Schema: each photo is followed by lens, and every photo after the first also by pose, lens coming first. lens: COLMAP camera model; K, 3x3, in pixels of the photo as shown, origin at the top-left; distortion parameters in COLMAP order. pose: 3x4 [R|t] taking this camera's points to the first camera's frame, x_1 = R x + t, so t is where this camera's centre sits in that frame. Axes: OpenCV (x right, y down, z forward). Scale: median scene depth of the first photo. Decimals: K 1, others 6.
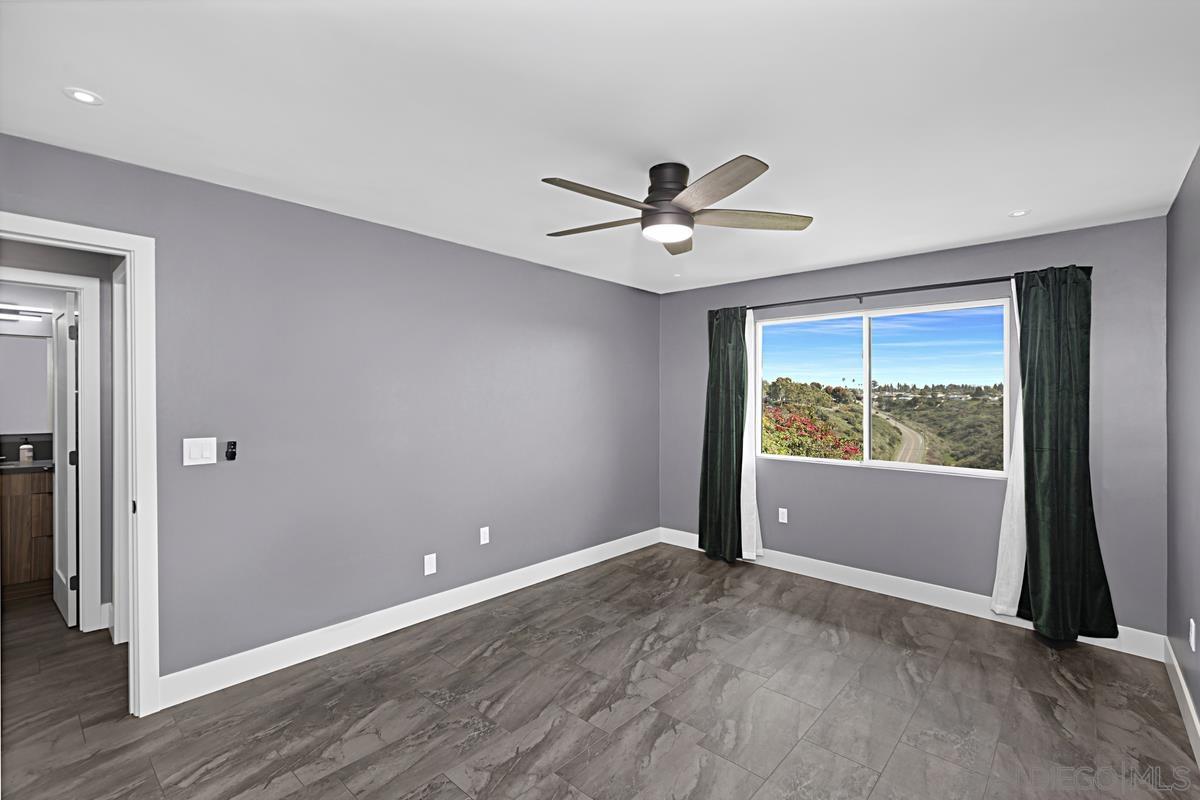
lens RADIAL K [[535.0, 0, 593.7], [0, 535.0, 401.2], [0, 0, 1]] dist [0.006748, 0.000134]
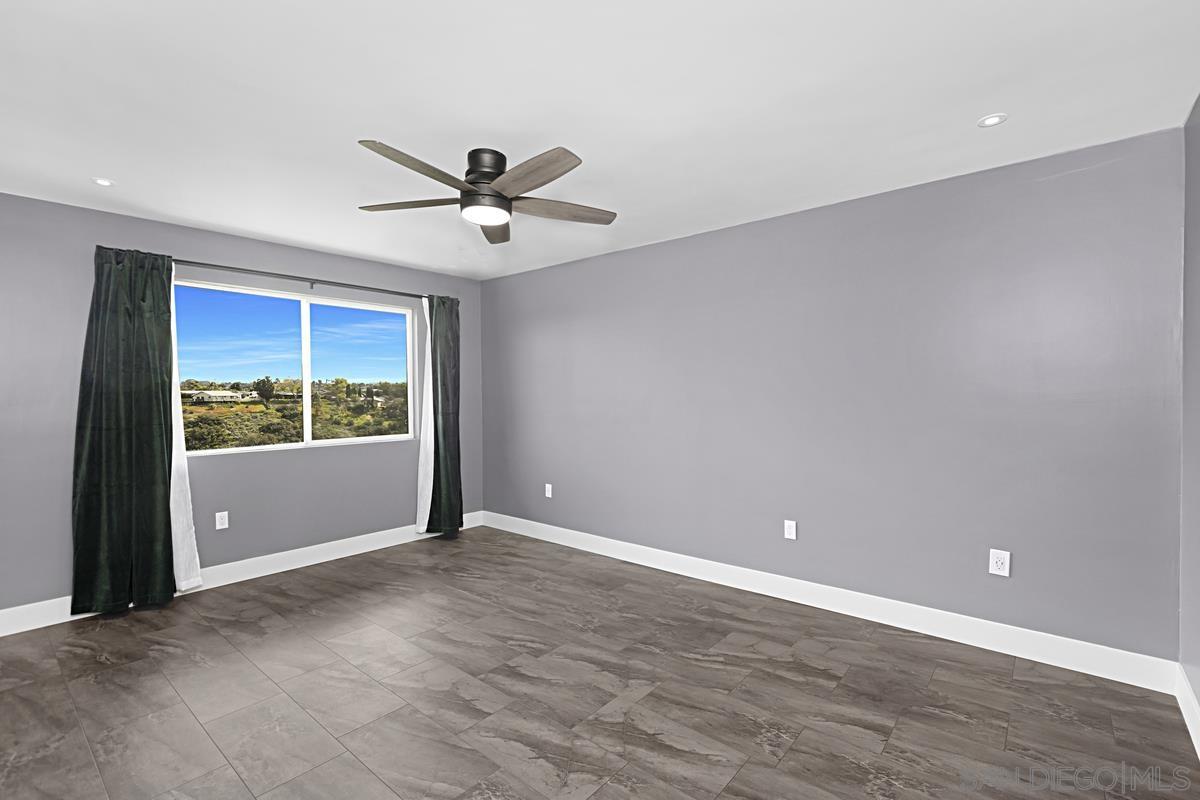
lens RADIAL K [[535.0, 0, 588.2], [0, 535.0, 399.5], [0, 0, 1]] dist [0.006748, 0.000134]
pose [[-0.023182, -0.016922, 0.999588, -0.552144], [0.016674, 0.999711, 0.017311, 0.021816], [-0.999592, 0.017068, -0.022893, 0.495775]]
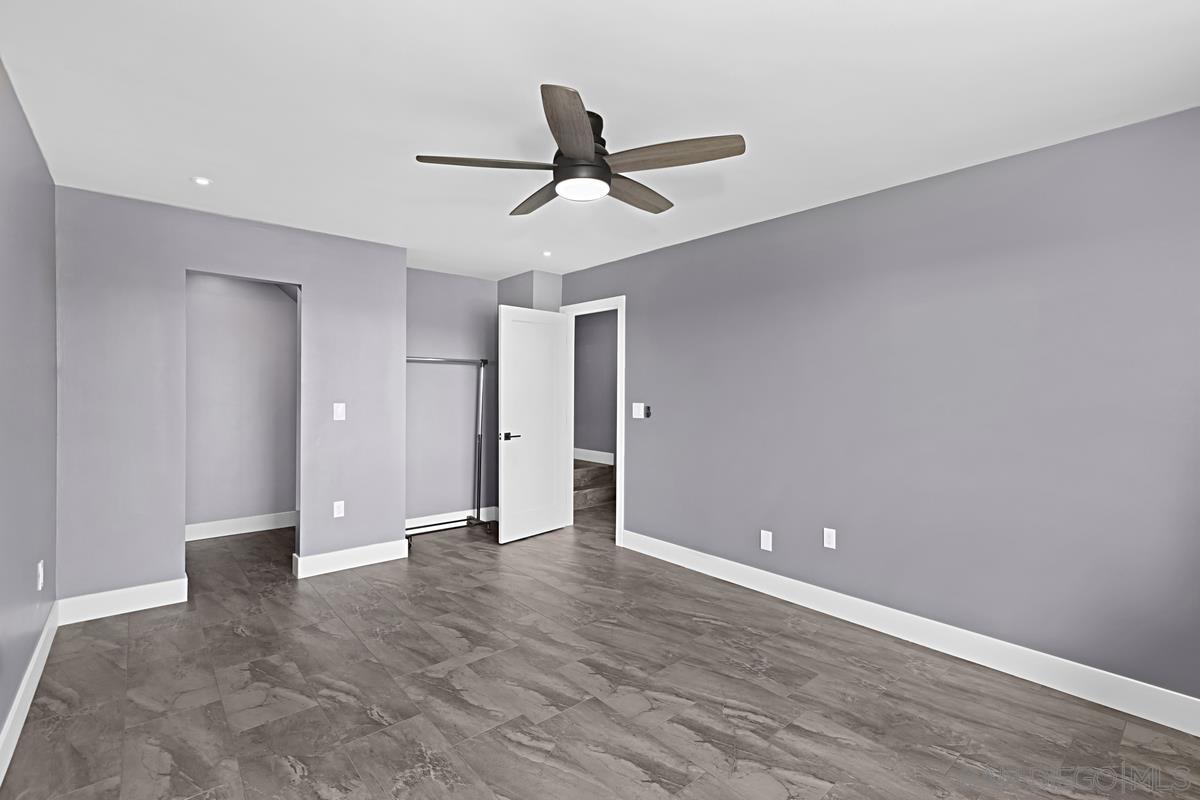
lens RADIAL K [[535.0, 0, 606.8], [0, 535.0, 391.1], [0, 0, 1]] dist [0.006748, 0.000134]
pose [[-0.104677, -0.004292, -0.994497, 0.639432], [-0.015302, 0.999879, -0.002705, 0.022763], [0.994389, 0.014935, -0.104730, 0.686658]]
